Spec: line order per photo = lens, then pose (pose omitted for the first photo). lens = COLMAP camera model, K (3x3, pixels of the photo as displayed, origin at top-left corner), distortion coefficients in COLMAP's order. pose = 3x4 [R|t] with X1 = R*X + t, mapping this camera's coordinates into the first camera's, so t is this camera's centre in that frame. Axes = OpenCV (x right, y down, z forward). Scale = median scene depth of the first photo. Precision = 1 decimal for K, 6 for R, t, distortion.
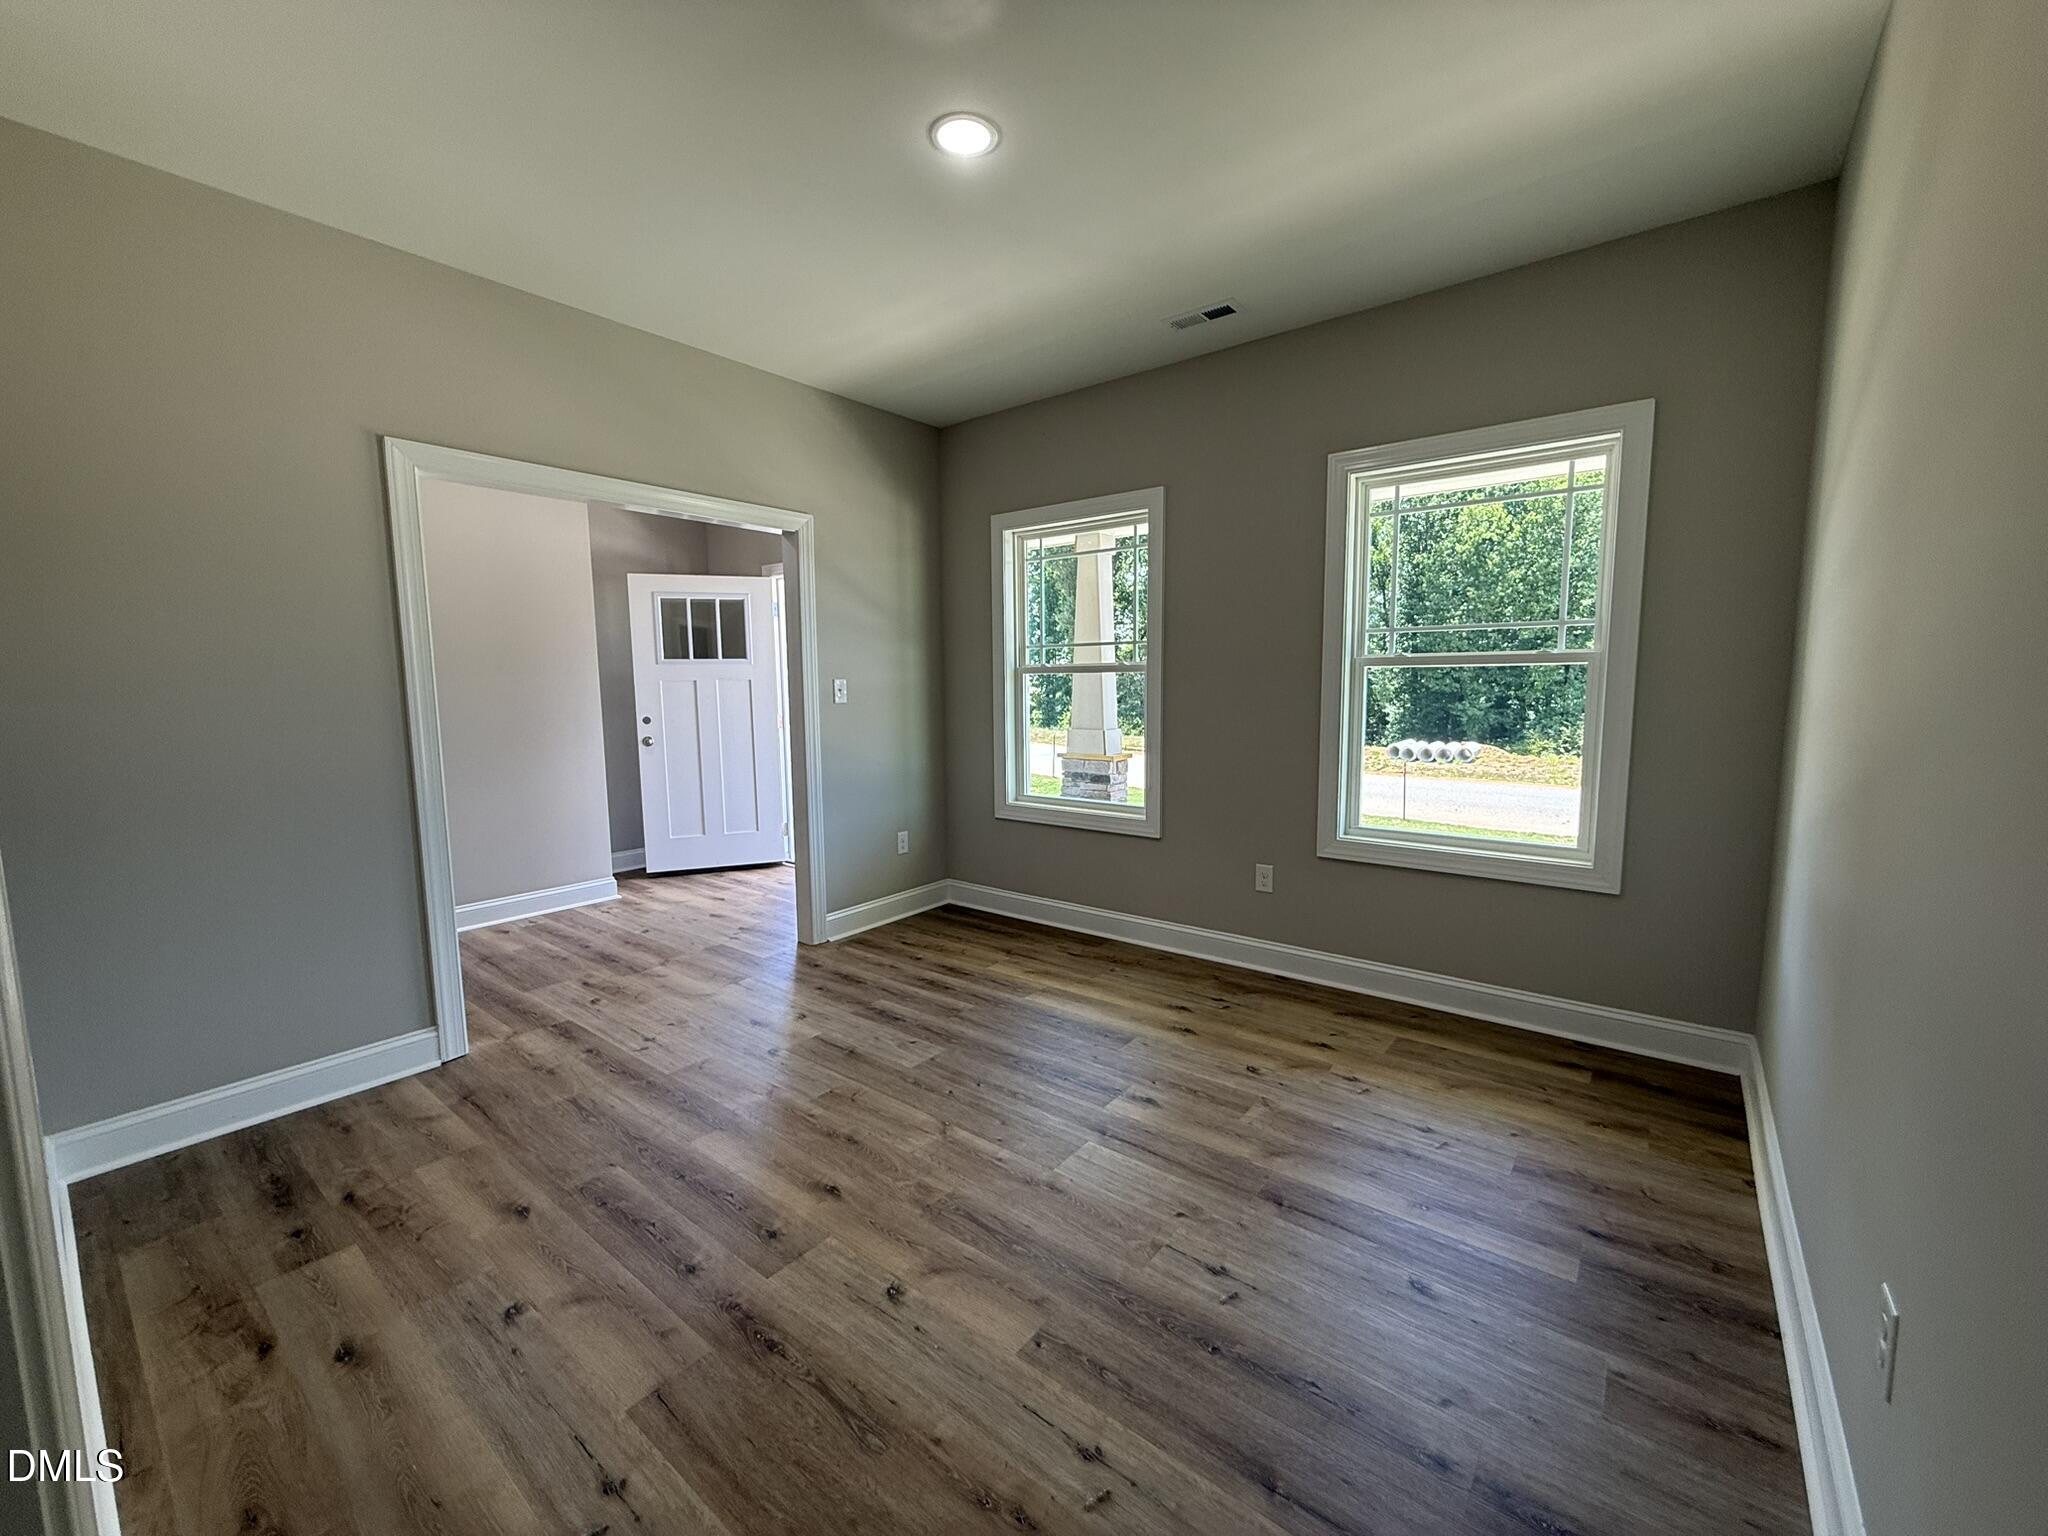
lens RADIAL K [[818.4, 0, 1012.8], [0, 818.4, 770.7], [0, 0, 1]] dist [-0.002302, 0.000941]
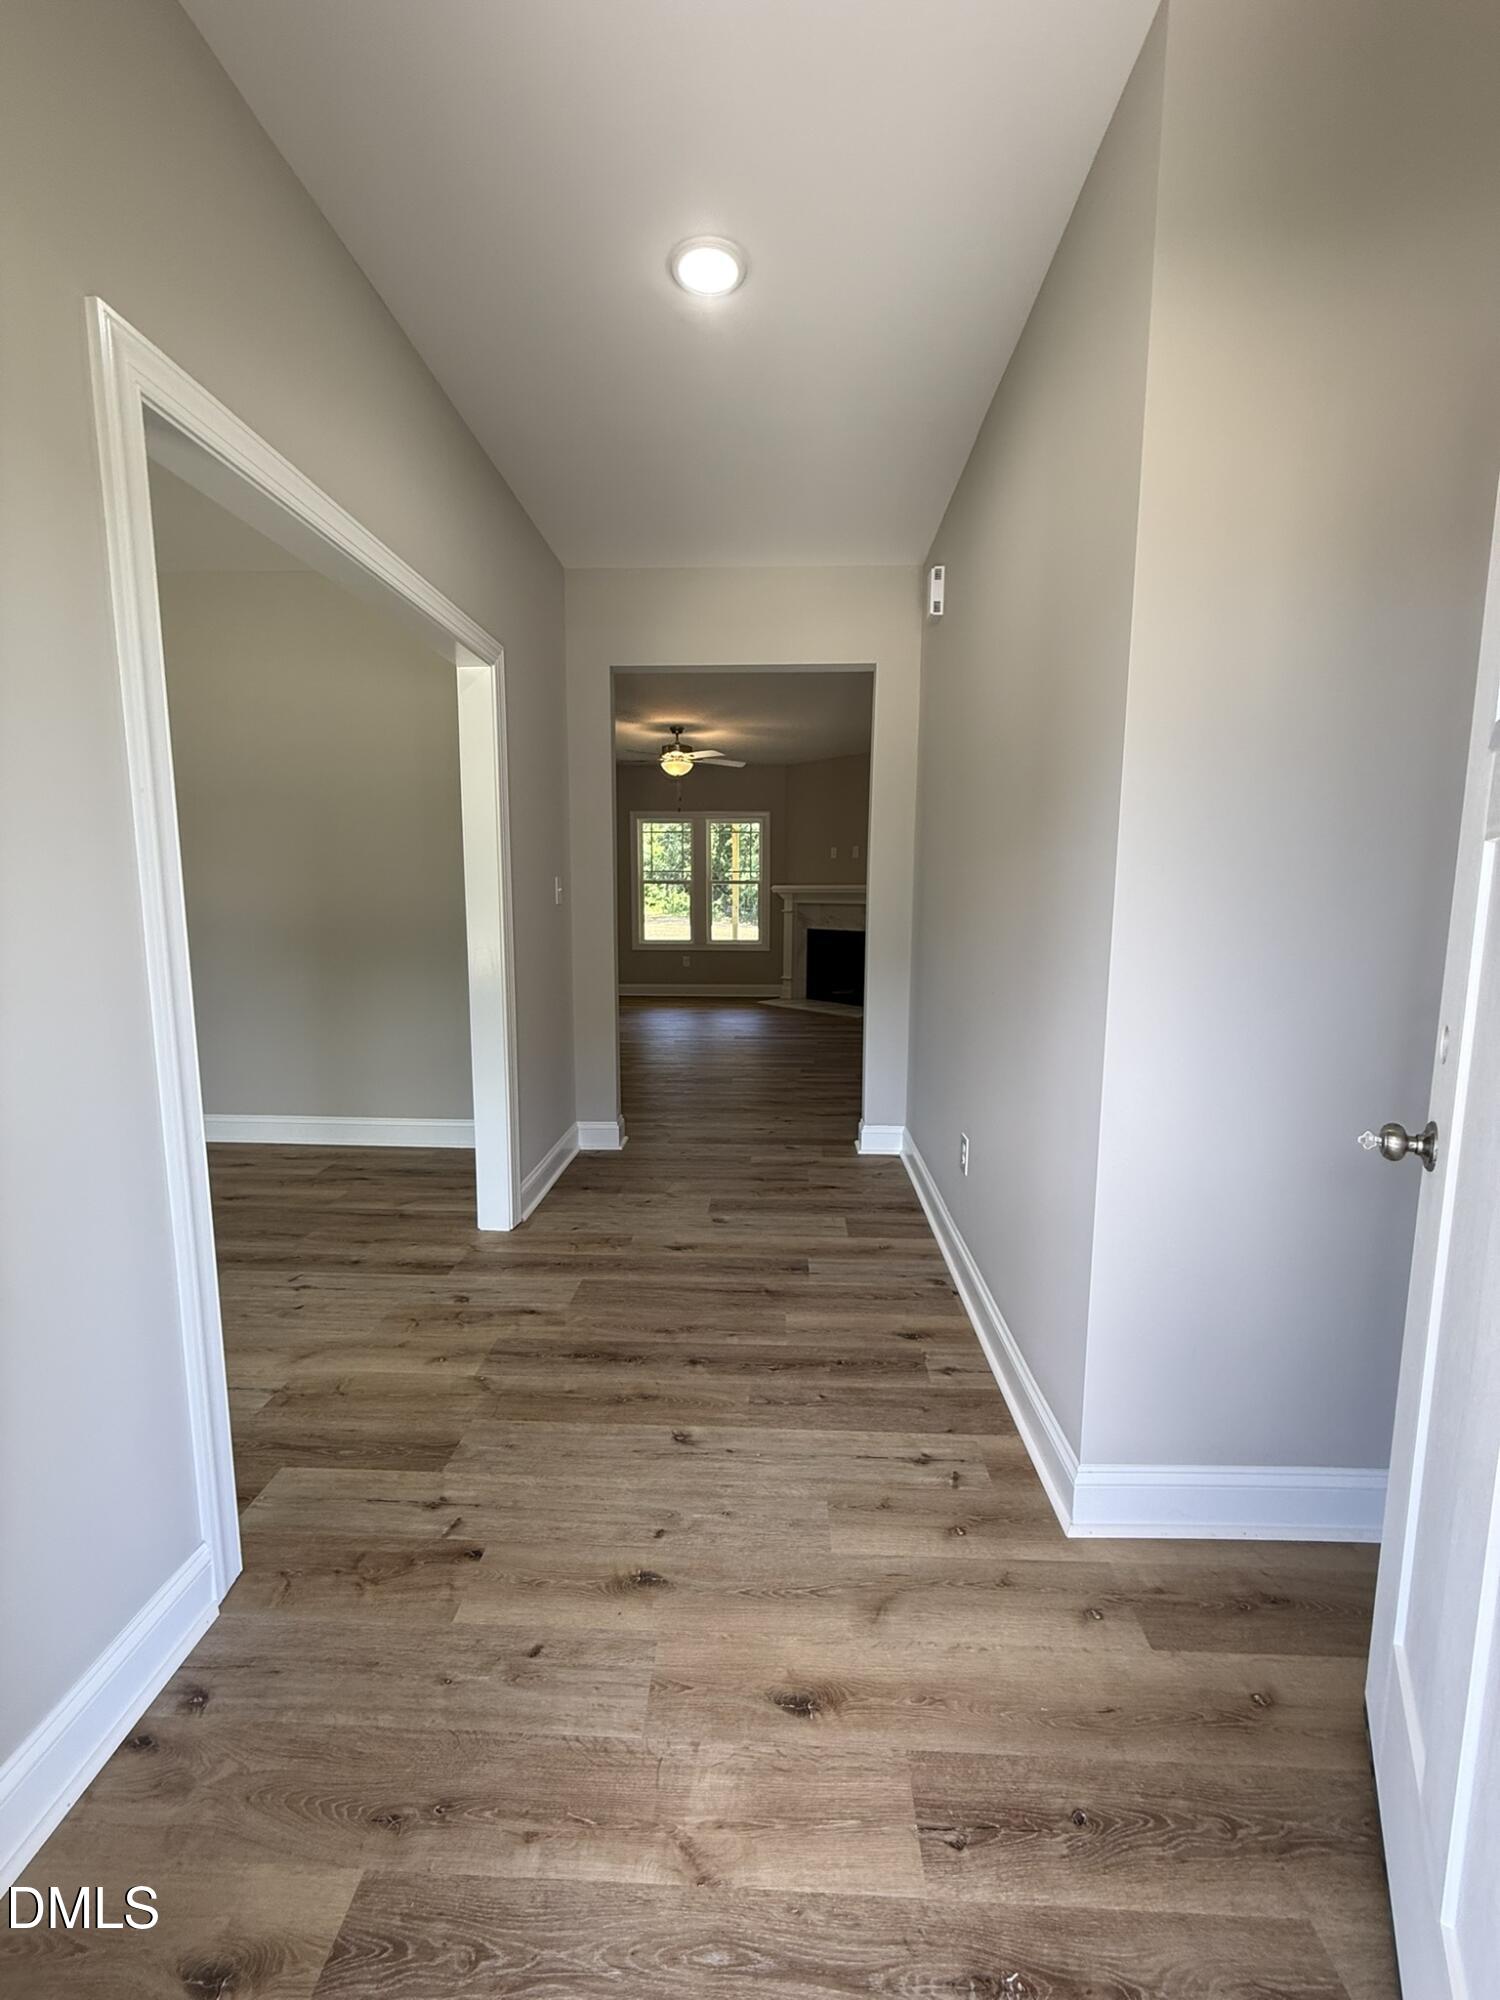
lens RADIAL K [[799.2, 0, 744.8], [0, 799.2, 1004.7], [0, 0, 1]] dist [-0.002302, 0.000941]
pose [[-0.803501, 0.084405, -0.589289, -0.359087], [-0.067593, 0.970560, 0.231179, -0.187480], [0.591454, 0.225584, -0.774141, 1.902854]]
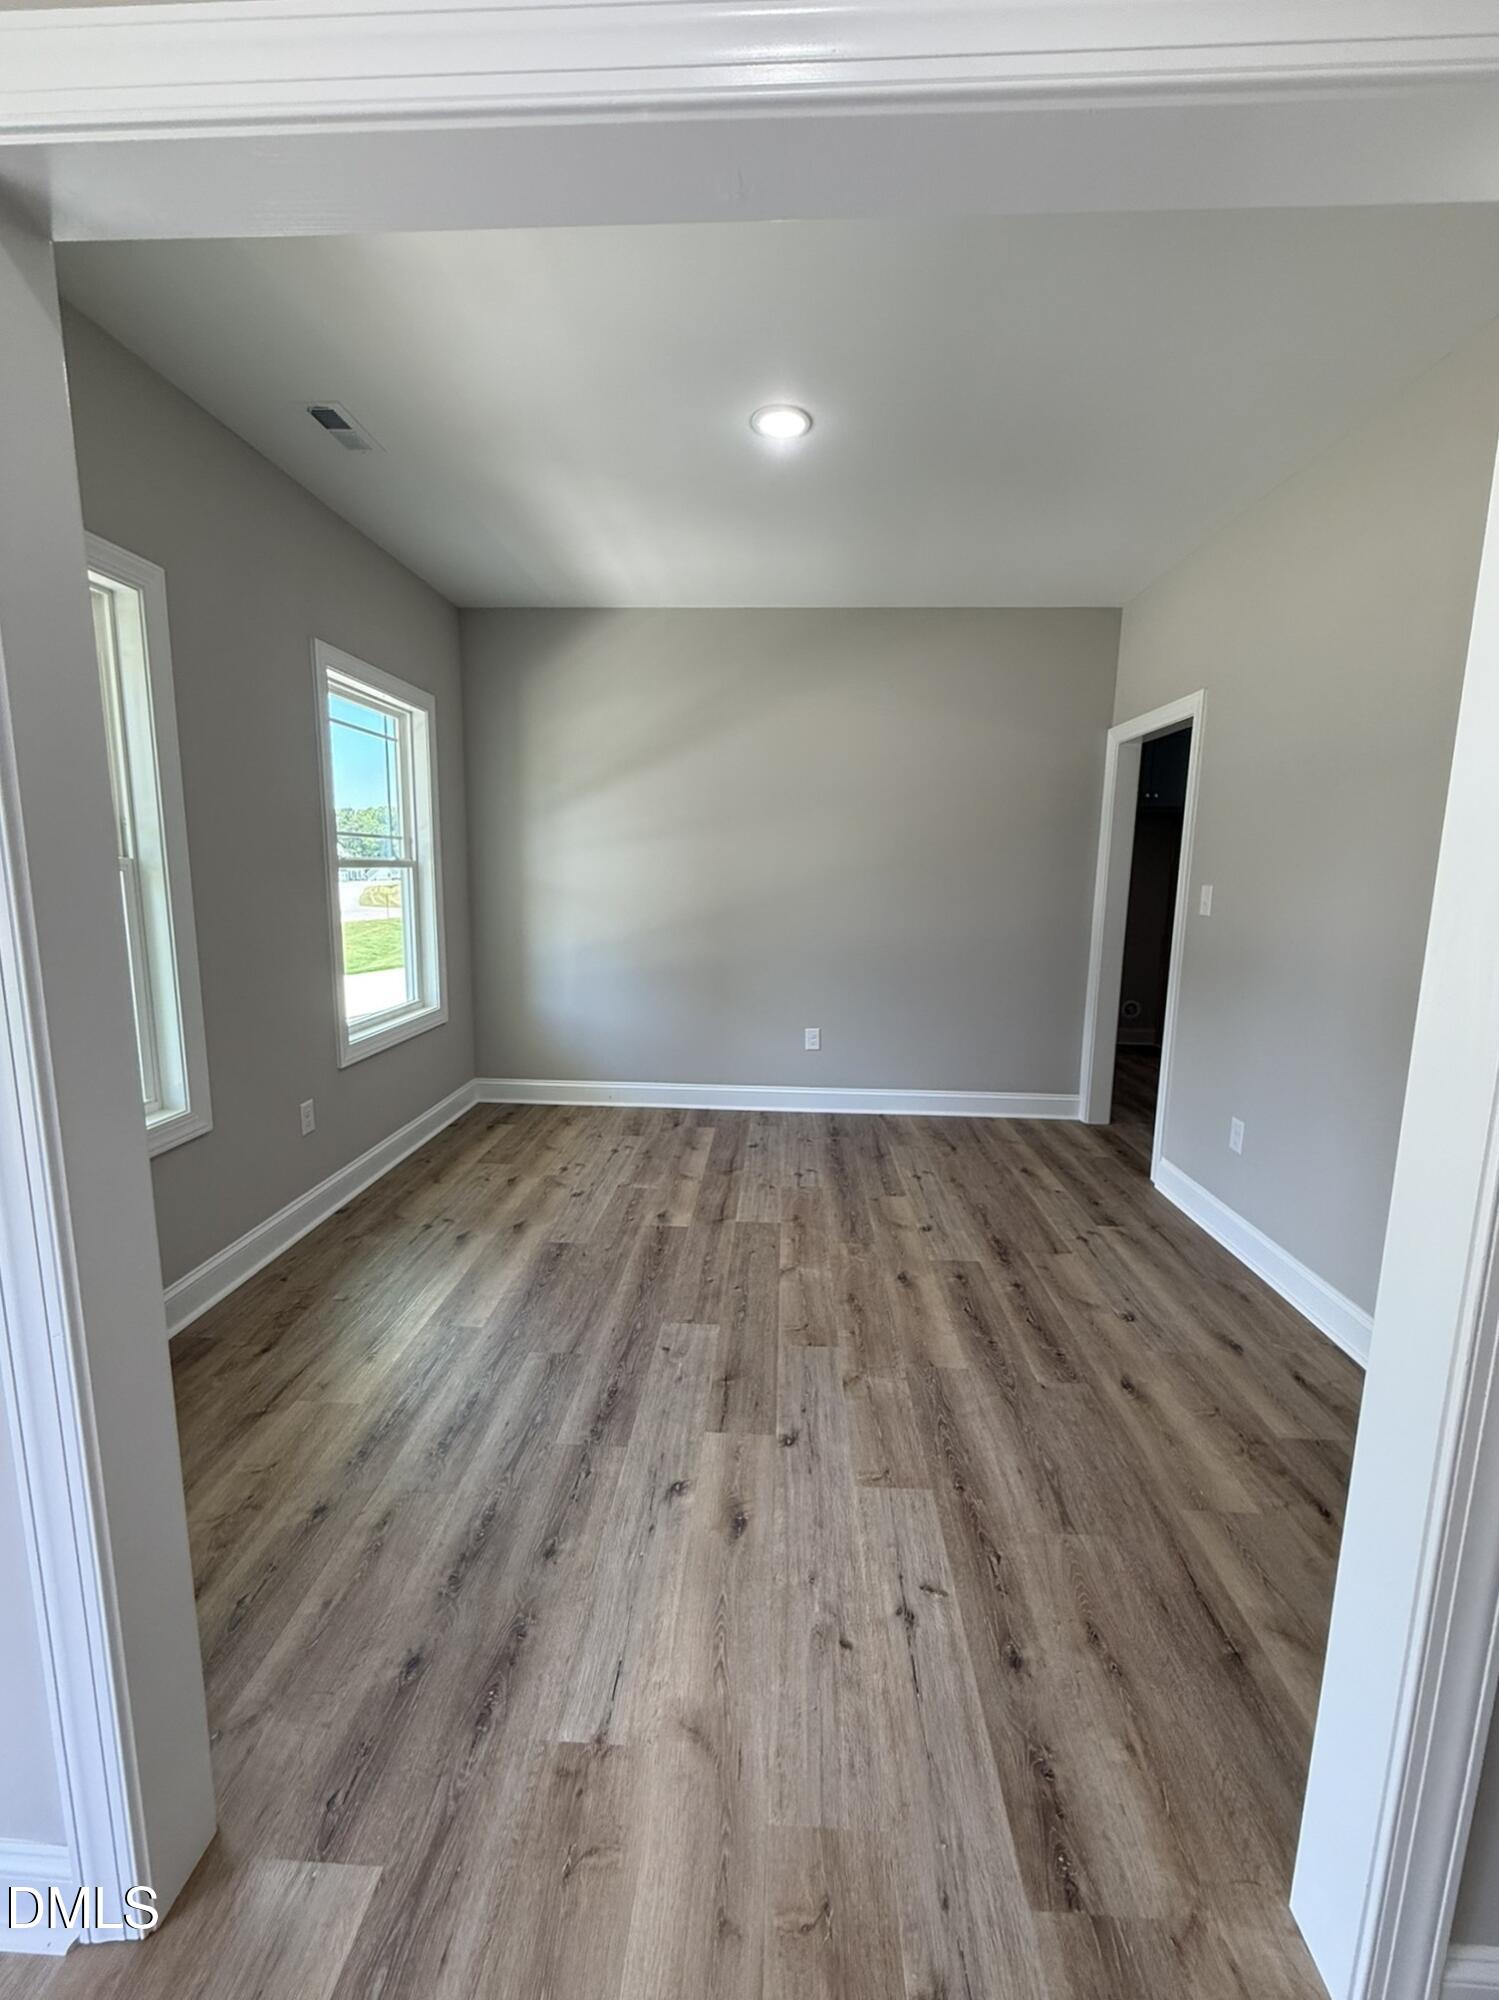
lens RADIAL K [[799.2, 0, 755.9], [0, 799.2, 995.4], [0, 0, 1]] dist [-0.002302, 0.000941]
pose [[-0.591225, -0.126157, 0.796579, -0.754216], [0.081361, 0.973322, 0.214535, -0.162656], [-0.802392, 0.191649, -0.565188, 1.314733]]
